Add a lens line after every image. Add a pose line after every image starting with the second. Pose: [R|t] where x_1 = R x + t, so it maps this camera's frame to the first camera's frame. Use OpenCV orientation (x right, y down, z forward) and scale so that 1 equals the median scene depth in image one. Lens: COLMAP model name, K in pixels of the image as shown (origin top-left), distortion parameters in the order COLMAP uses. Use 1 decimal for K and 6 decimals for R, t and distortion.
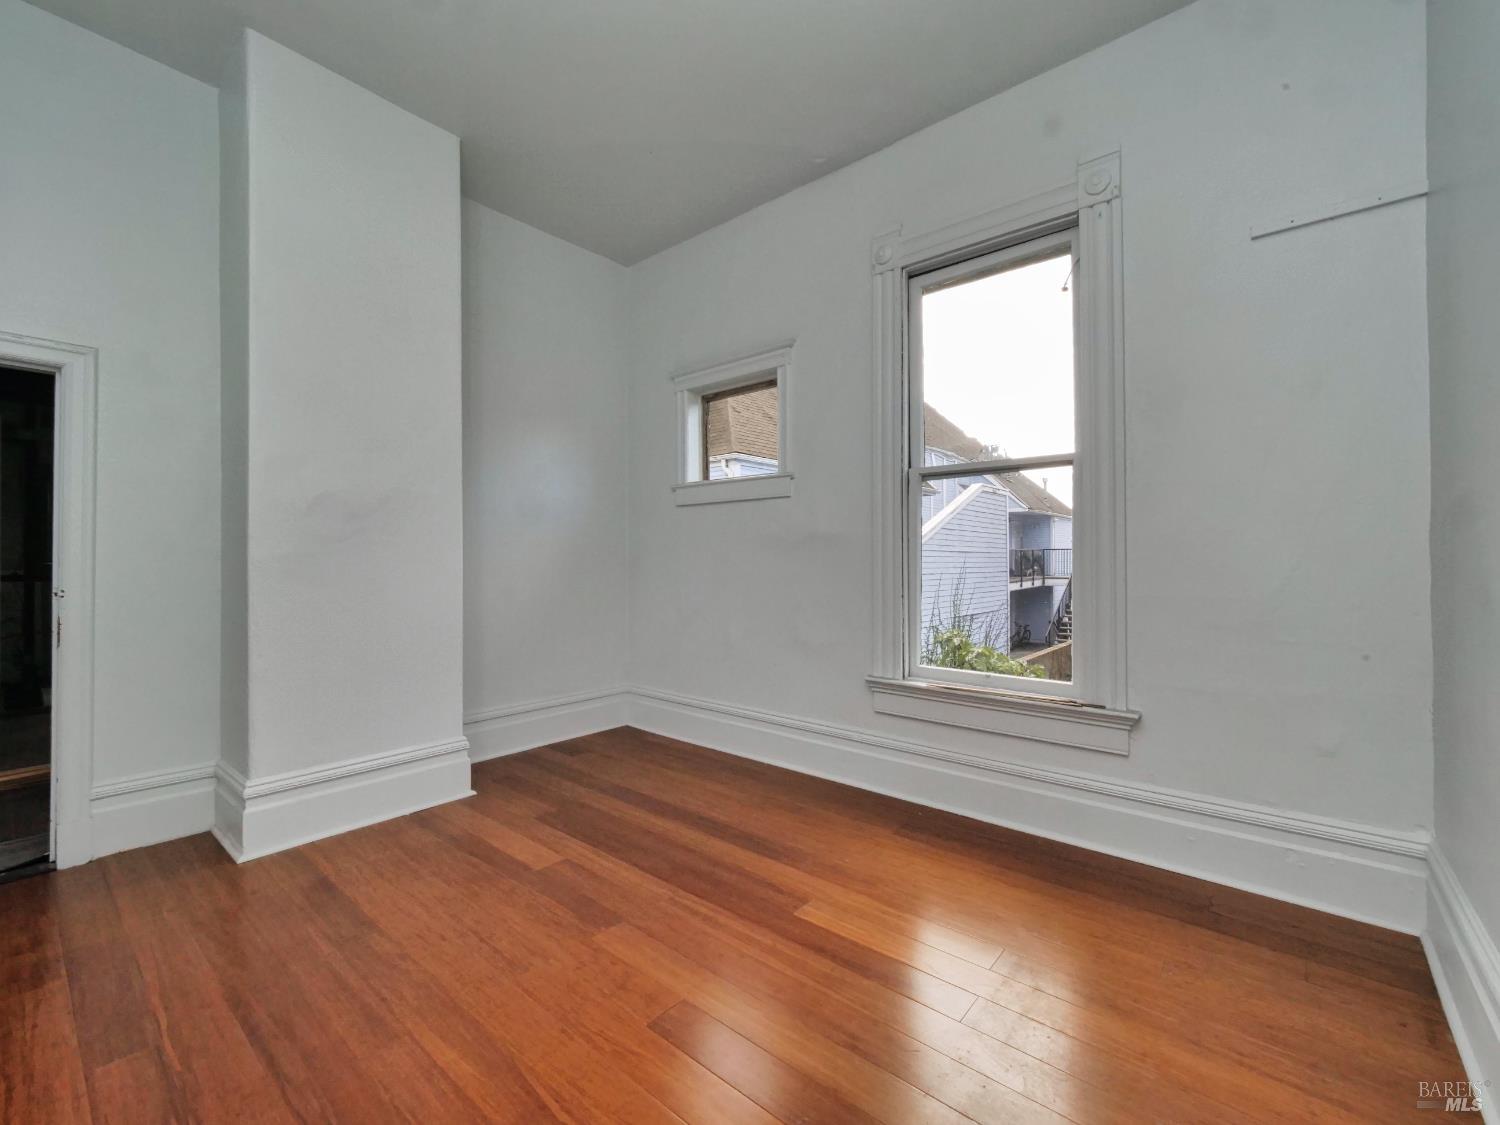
lens RADIAL K [[638.0, 0, 734.5], [0, 638.0, 563.0], [0, 0, 1]] dist [-0.008527, 0.000517]
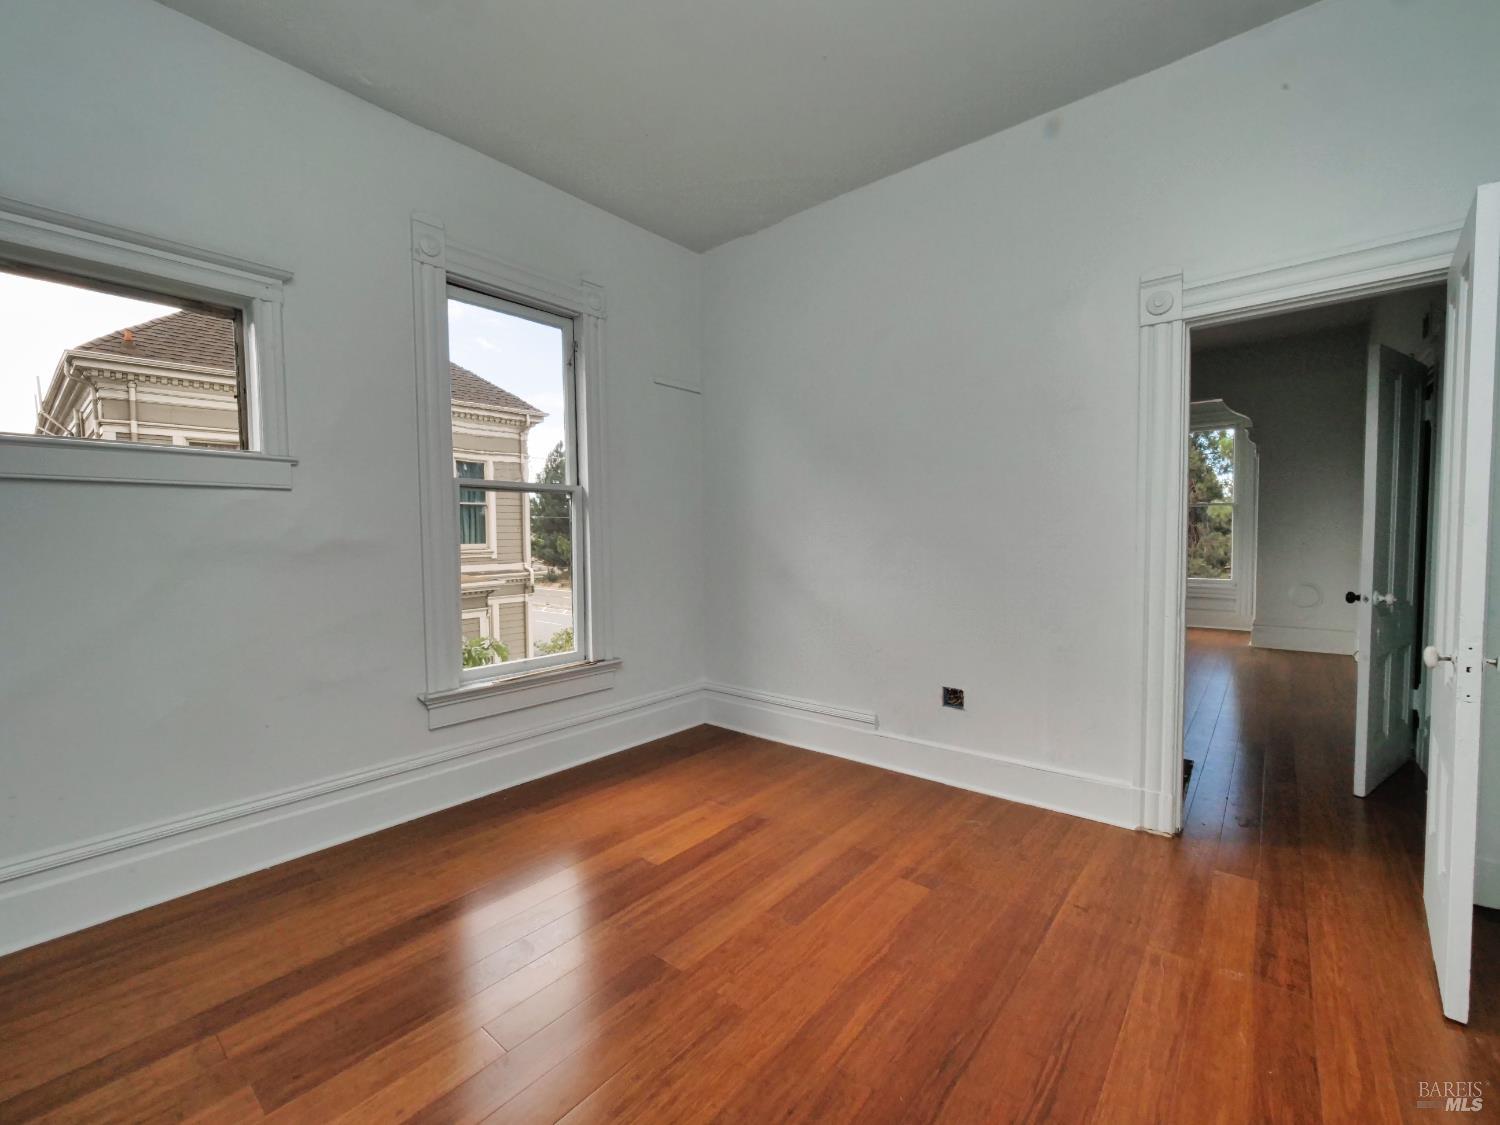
lens RADIAL K [[638.0, 0, 734.6], [0, 638.0, 559.3], [0, 0, 1]] dist [-0.008527, 0.000517]
pose [[-0.002227, -0.044409, 0.999011, -0.797760], [0.011871, 0.998942, 0.044433, -0.062681], [-0.999927, 0.011958, -0.001697, 0.613692]]
